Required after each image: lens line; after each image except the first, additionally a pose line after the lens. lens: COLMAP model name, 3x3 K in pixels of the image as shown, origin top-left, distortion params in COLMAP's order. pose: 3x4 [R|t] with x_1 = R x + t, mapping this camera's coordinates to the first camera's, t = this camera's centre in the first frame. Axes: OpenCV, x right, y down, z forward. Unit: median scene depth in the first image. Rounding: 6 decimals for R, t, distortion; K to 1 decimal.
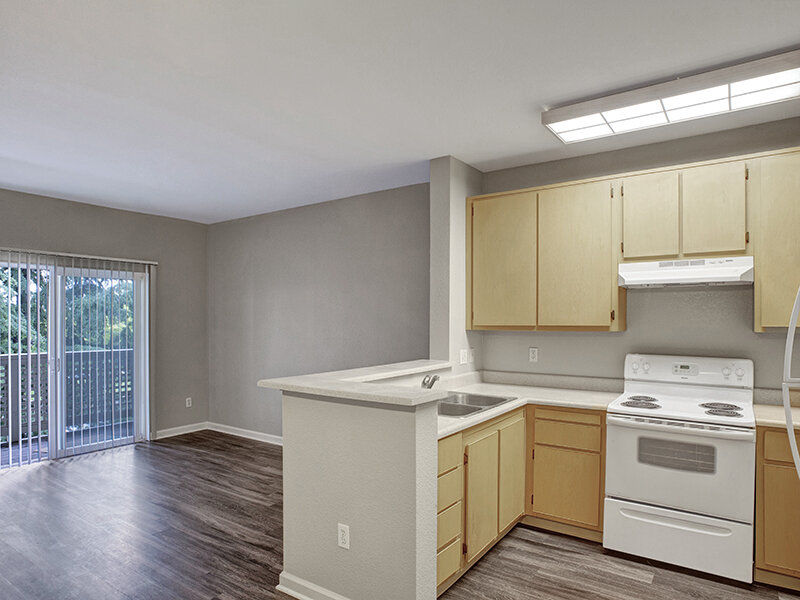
lens RADIAL K [[500.2, 0, 400.8], [0, 500.2, 326.9], [0, 0, 1]] dist [-0.004851, -0.001404]
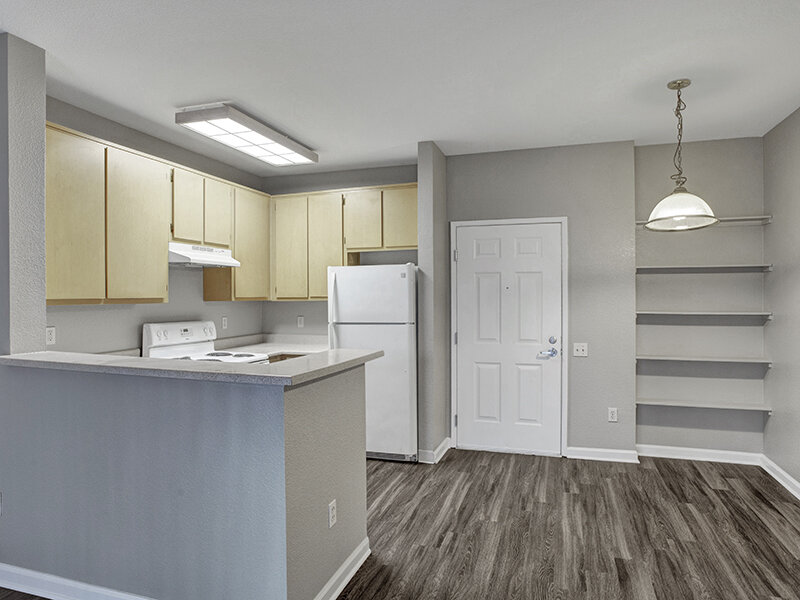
lens RADIAL K [[509.8, 0, 400.0], [0, 509.8, 300.0], [0, 0, 1]] dist [-0.004886, -0.002237]
pose [[-0.268625, -0.008452, 0.963208, -0.789453], [0.015336, 0.999797, 0.013050, -0.004174], [-0.963123, 0.018277, -0.268440, 0.804454]]
